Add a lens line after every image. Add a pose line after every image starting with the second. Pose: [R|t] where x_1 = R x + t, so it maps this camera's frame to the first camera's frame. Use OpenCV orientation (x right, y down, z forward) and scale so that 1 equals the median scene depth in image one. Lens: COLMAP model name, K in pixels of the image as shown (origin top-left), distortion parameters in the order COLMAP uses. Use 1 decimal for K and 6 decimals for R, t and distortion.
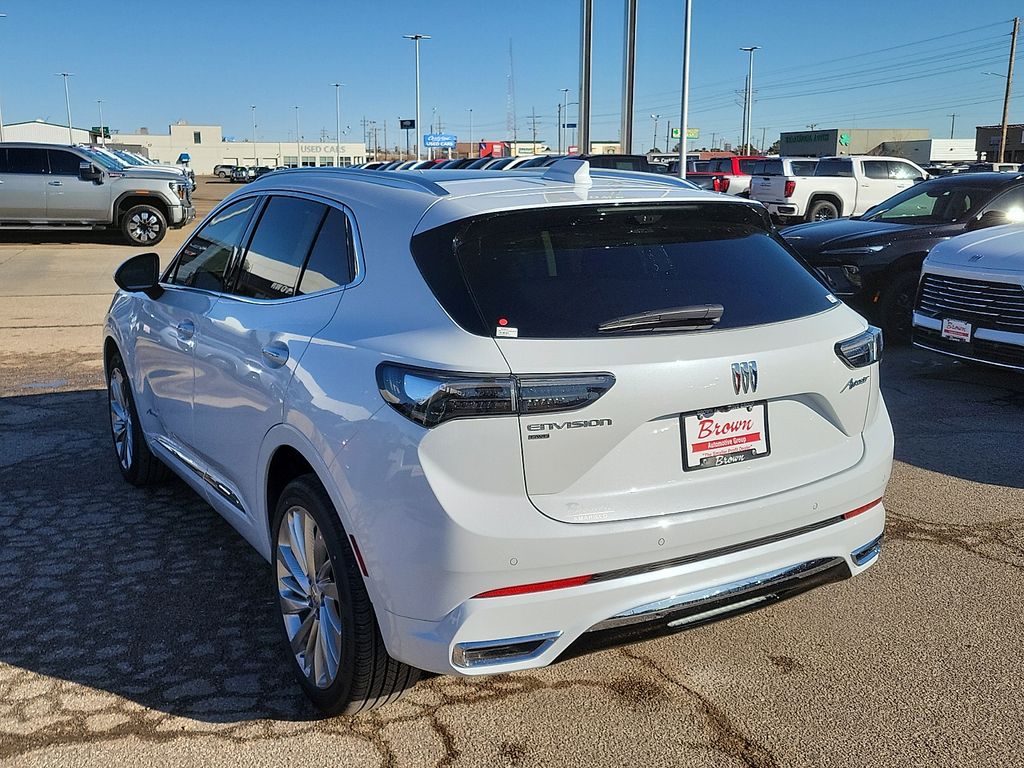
lens RADIAL K [[1012.4, 0, 466.8], [0, 1012.4, 384.8], [0, 0, 1]] dist [0.038447, 0.000000]
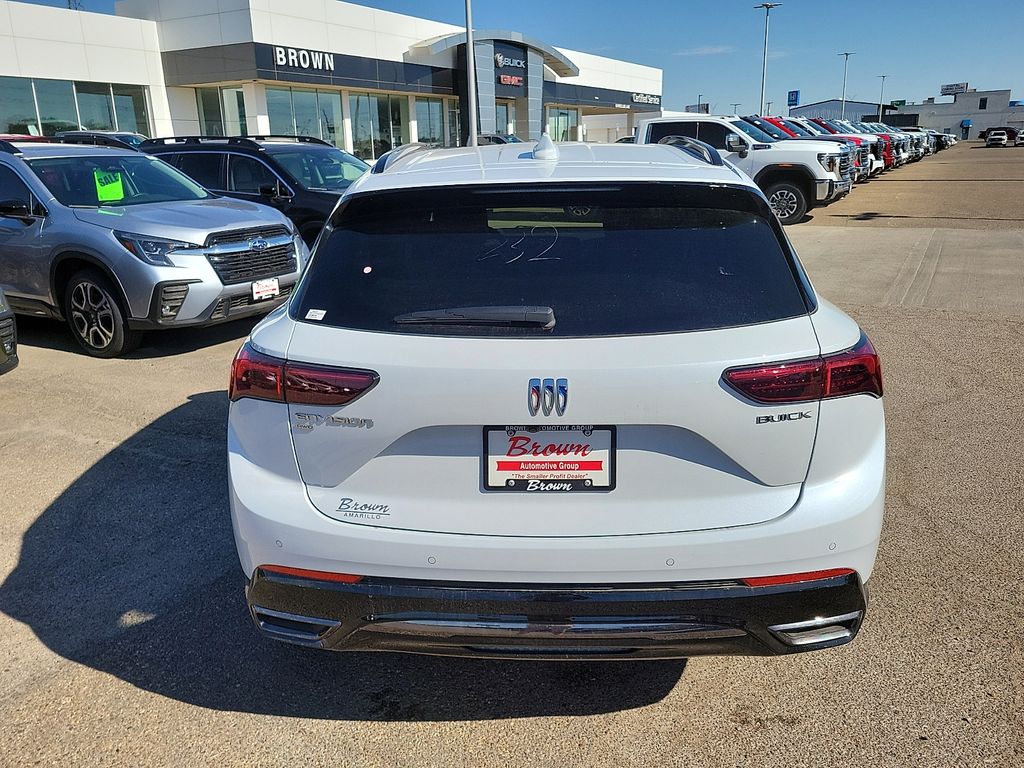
lens RADIAL K [[799.3, 0, 503.7], [0, 799.3, 371.6], [0, 0, 1]] dist [0.042125, -0.023905]
pose [[0.843875, 0.132449, -0.519934, 0.541770], [-0.095377, 0.990649, 0.097559, -0.082394], [0.527994, -0.032738, 0.848617, 0.382087]]
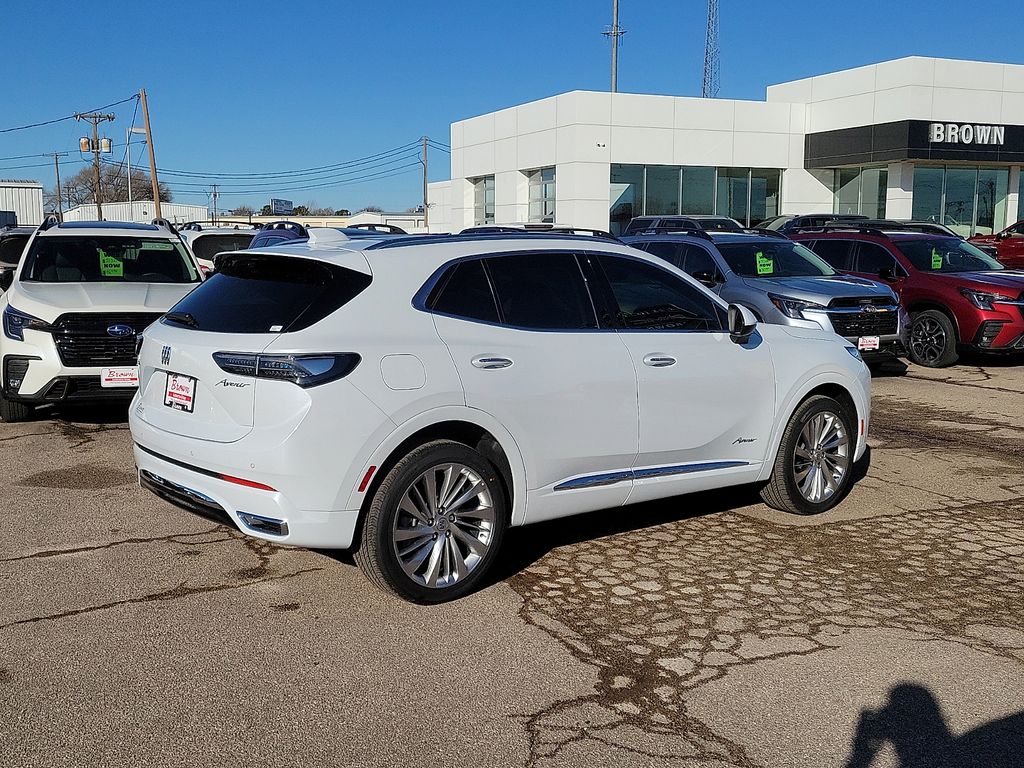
lens RADIAL K [[1084.2, 0, 493.3], [0, 1084.2, 381.5], [0, 0, 1]] dist [0.053739, 0.000000]
pose [[0.161862, 0.133438, -0.977750, 1.986306], [-0.209641, 0.972849, 0.098064, -0.238362], [0.964288, 0.189103, 0.185442, 1.105682]]
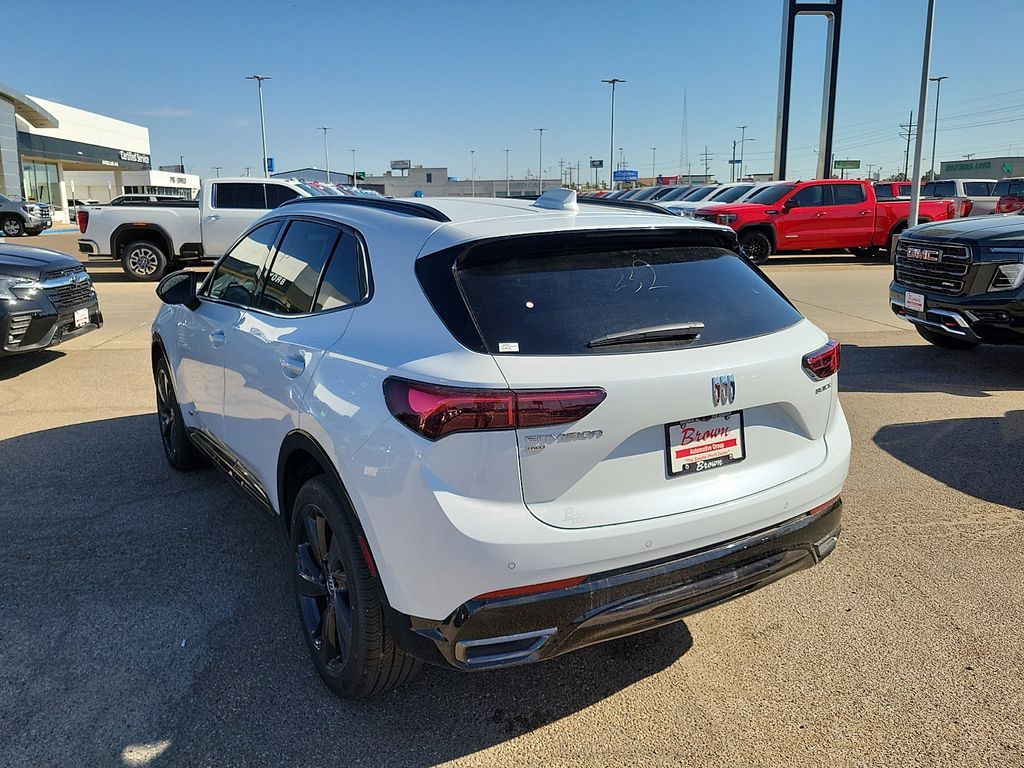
lens RADIAL K [[799.3, 0, 490.1], [0, 799.3, 364.3], [0, 0, 1]] dist [0.042125, -0.023905]
pose [[0.999797, -0.002919, 0.019923, 0.006826], [0.003143, 0.999932, -0.011244, -0.023458], [-0.019888, 0.011304, 0.999738, 0.137630]]
